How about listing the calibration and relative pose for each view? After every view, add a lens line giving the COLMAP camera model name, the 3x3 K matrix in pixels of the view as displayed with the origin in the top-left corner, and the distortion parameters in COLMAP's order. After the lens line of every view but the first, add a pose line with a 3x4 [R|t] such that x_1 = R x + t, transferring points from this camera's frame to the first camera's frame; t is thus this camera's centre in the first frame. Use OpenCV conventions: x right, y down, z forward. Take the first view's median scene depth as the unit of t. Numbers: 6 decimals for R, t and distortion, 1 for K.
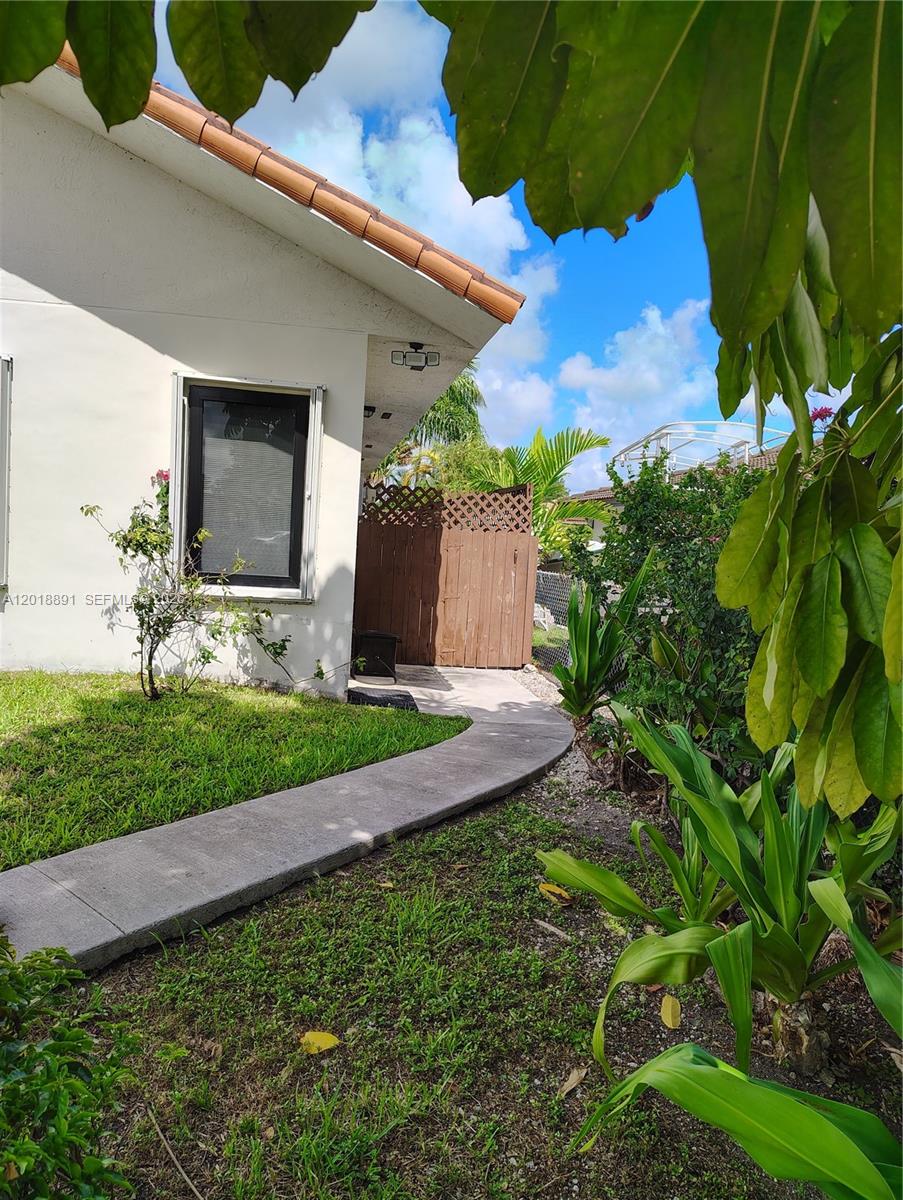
lens RADIAL K [[828.4, 0, 449.2], [0, 828.4, 595.5], [0, 0, 1]] dist [0.044092, -0.049410]
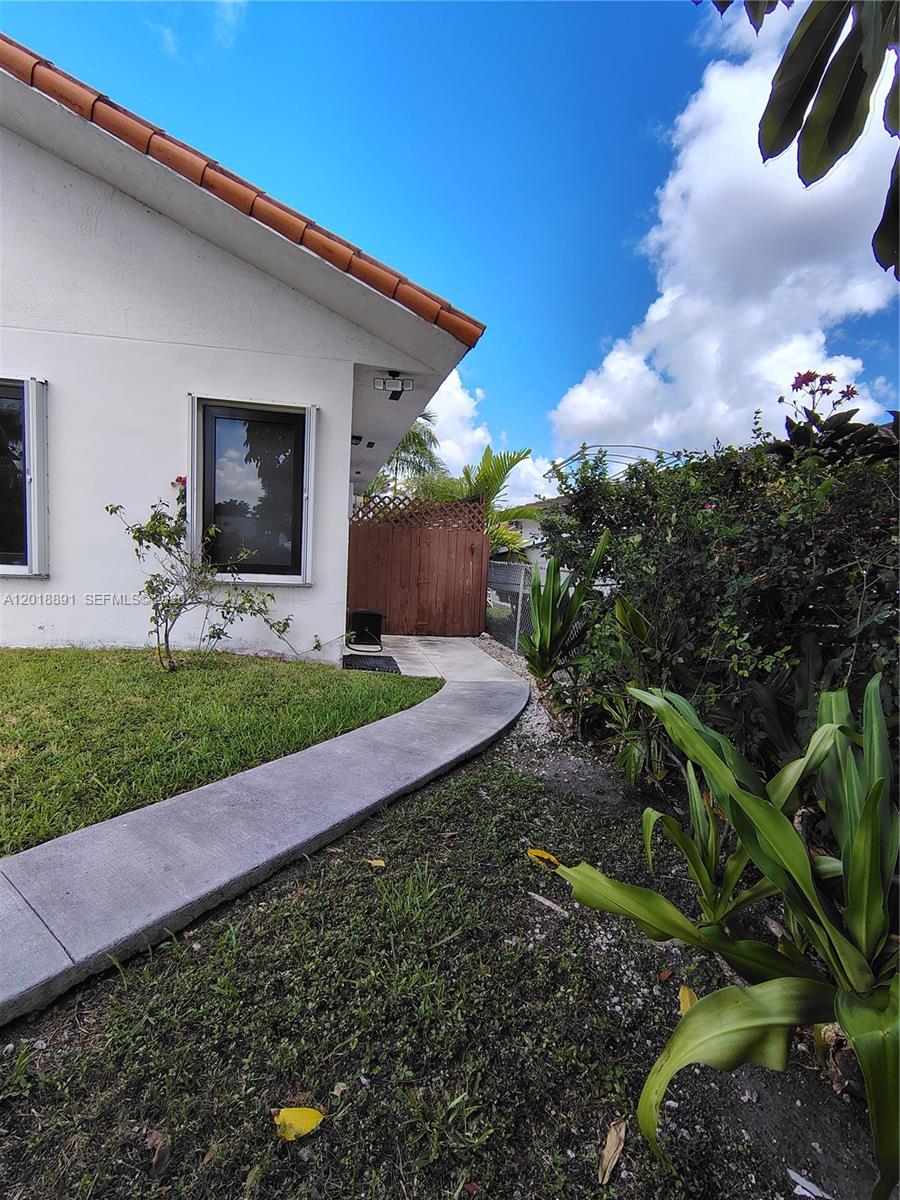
lens RADIAL K [[563.8, 0, 458.9], [0, 563.8, 594.1], [0, 0, 1]] dist [-0.014756, 0.005648]
pose [[0.997061, -0.017621, 0.074554, -0.019116], [0.016352, 0.999711, 0.017594, 0.014367], [-0.074842, -0.016323, 0.997062, 0.265676]]
